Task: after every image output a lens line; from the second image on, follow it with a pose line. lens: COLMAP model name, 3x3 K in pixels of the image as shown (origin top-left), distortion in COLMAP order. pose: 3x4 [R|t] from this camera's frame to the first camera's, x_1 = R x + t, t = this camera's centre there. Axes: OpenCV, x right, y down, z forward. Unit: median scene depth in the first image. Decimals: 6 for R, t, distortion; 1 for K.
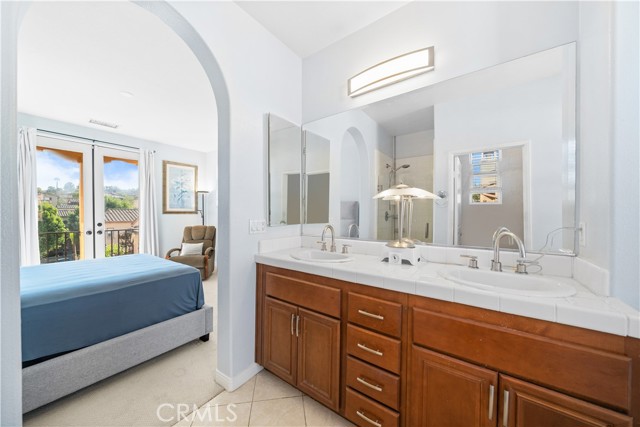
lens RADIAL K [[220.6, 0, 318.0], [0, 220.6, 213.8], [0, 0, 1]] dist [-0.002358, -0.000051]
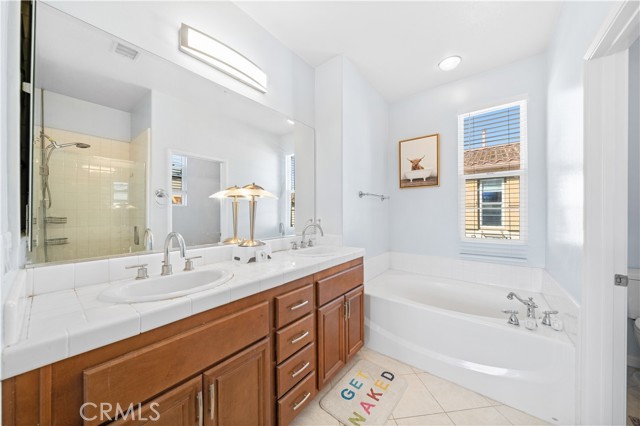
lens RADIAL K [[214.5, 0, 320.0], [0, 214.5, 213.0], [0, 0, 1]] dist [-0.000994, -0.000032]
pose [[0.047139, 0.003635, 0.998882, -0.544597], [0.011911, 0.999920, -0.004201, 0.005733], [-0.998817, 0.012096, 0.047092, 0.563435]]
